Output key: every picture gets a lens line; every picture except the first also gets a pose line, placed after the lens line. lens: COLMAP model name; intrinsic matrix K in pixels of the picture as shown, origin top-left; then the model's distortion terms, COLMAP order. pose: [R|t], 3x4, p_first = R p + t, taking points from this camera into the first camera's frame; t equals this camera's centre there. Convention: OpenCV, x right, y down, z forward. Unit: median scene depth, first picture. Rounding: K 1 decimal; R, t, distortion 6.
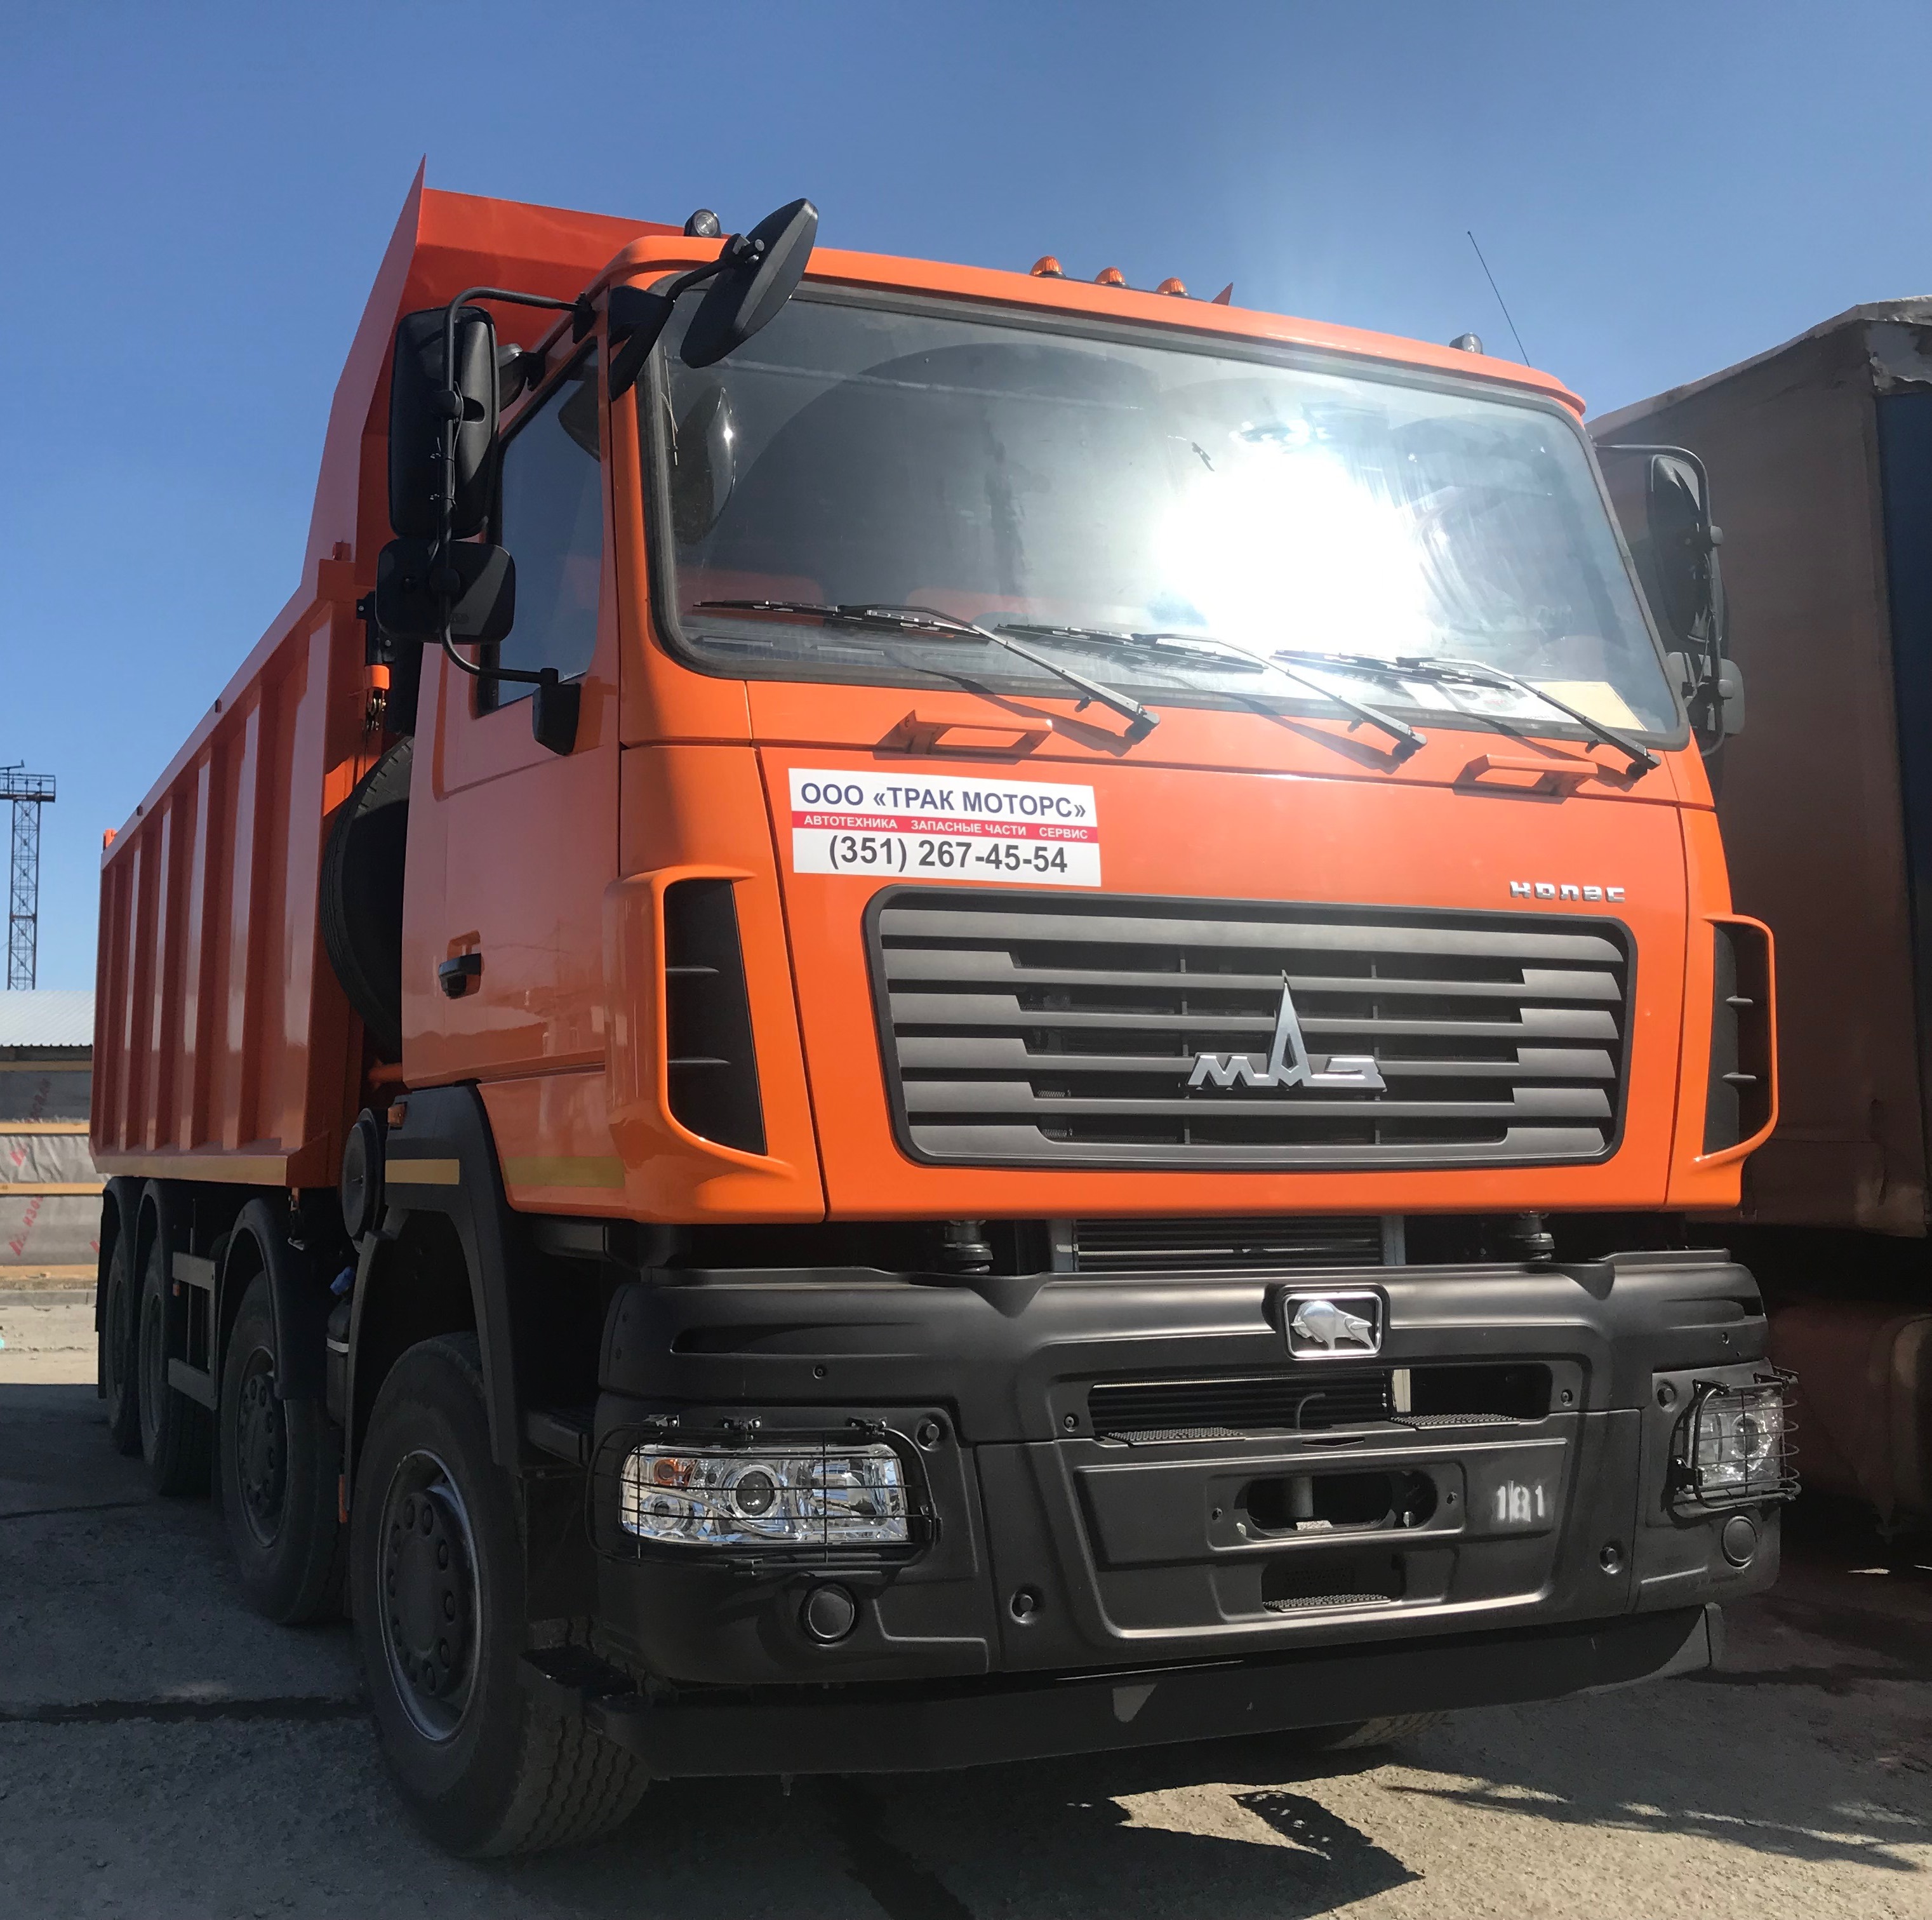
lens RADIAL K [[1864.3, 0, 959.8], [0, 1864.3, 972.2], [0, 0, 1]] dist [-0.001432, 0.000000]
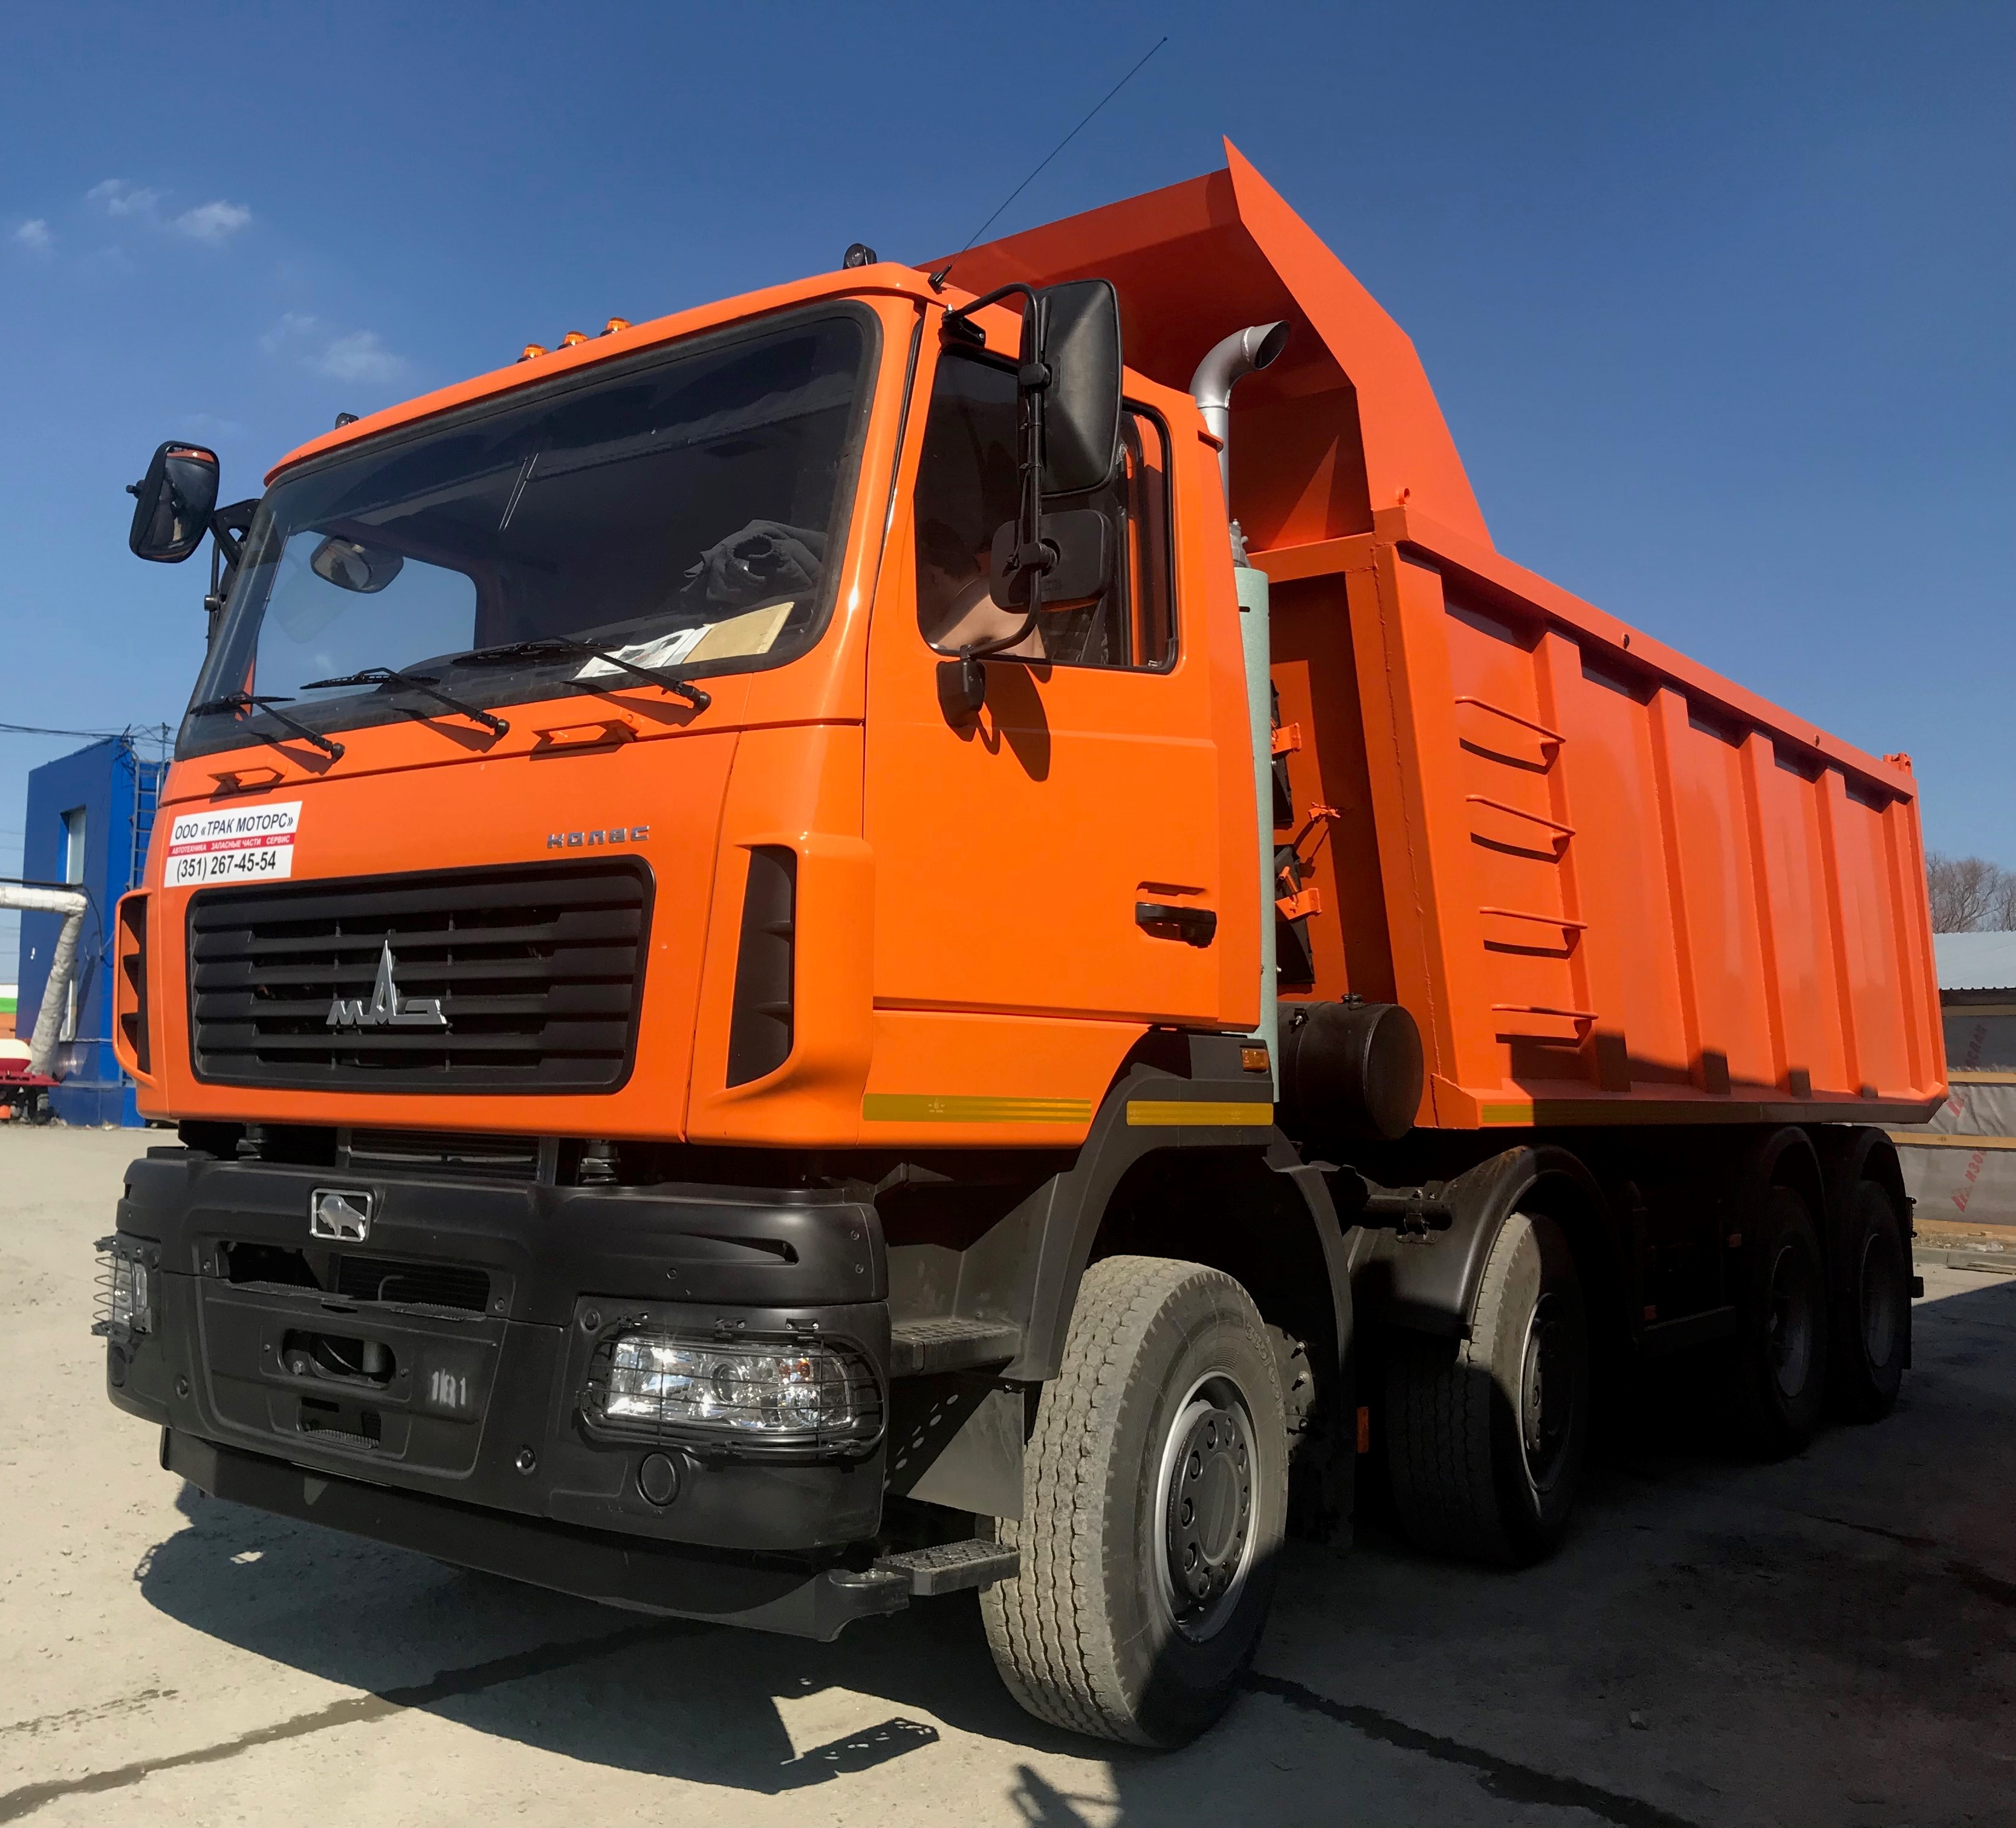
lens RADIAL K [[1984.6, 0, 1006.8], [0, 1984.6, 906.5], [0, 0, 1]] dist [0.063048, 0.000000]
pose [[0.553409, -0.060357, -0.830720, 1.517792], [0.059033, 0.997705, -0.033163, 0.052114], [0.830815, -0.030687, 0.555702, 0.614343]]
